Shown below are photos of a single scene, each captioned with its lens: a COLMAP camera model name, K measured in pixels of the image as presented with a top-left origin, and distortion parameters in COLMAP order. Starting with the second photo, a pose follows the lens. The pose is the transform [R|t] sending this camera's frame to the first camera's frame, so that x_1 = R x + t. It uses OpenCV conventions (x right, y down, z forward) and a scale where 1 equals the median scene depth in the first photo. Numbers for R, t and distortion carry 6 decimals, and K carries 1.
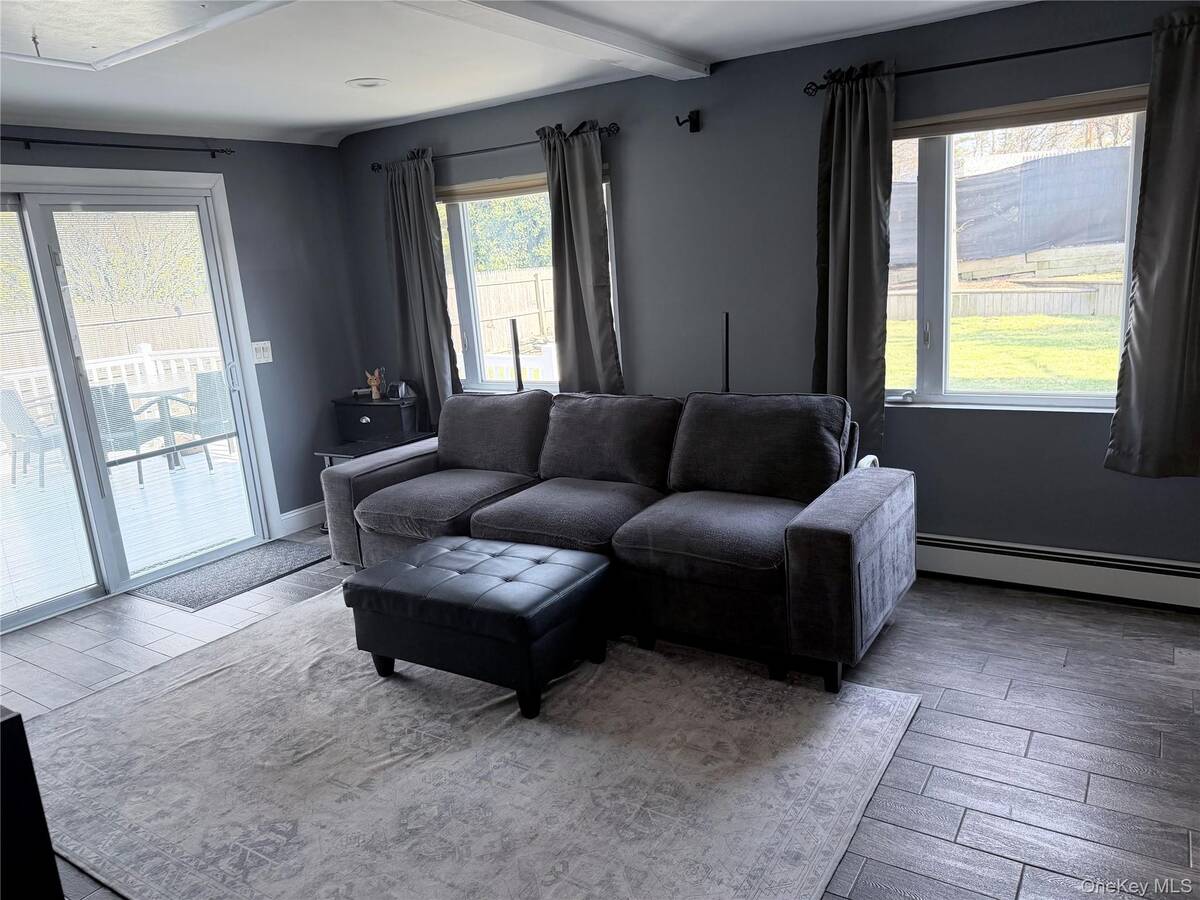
lens RADIAL K [[851.9, 0, 600.0], [0, 851.9, 450.0], [0, 0, 1]] dist [0.079134, -0.091017]
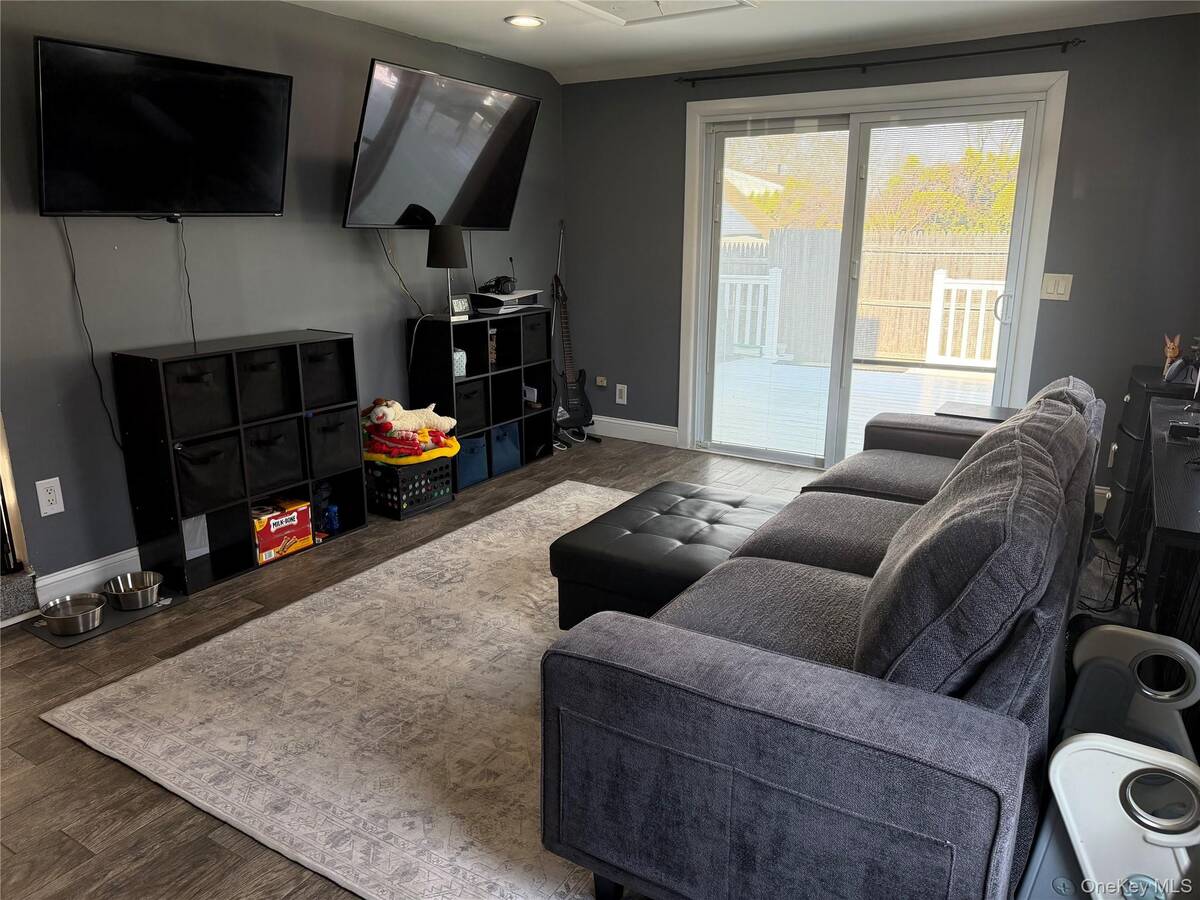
lens RADIAL K [[851.9, 0, 600.0], [0, 851.9, 450.0], [0, 0, 1]] dist [0.079134, -0.091017]
pose [[0.016515, 0.318070, -0.947923, 0.577756], [-0.221691, 0.925620, 0.306724, -0.160057], [0.974977, 0.205081, 0.085800, 0.665075]]
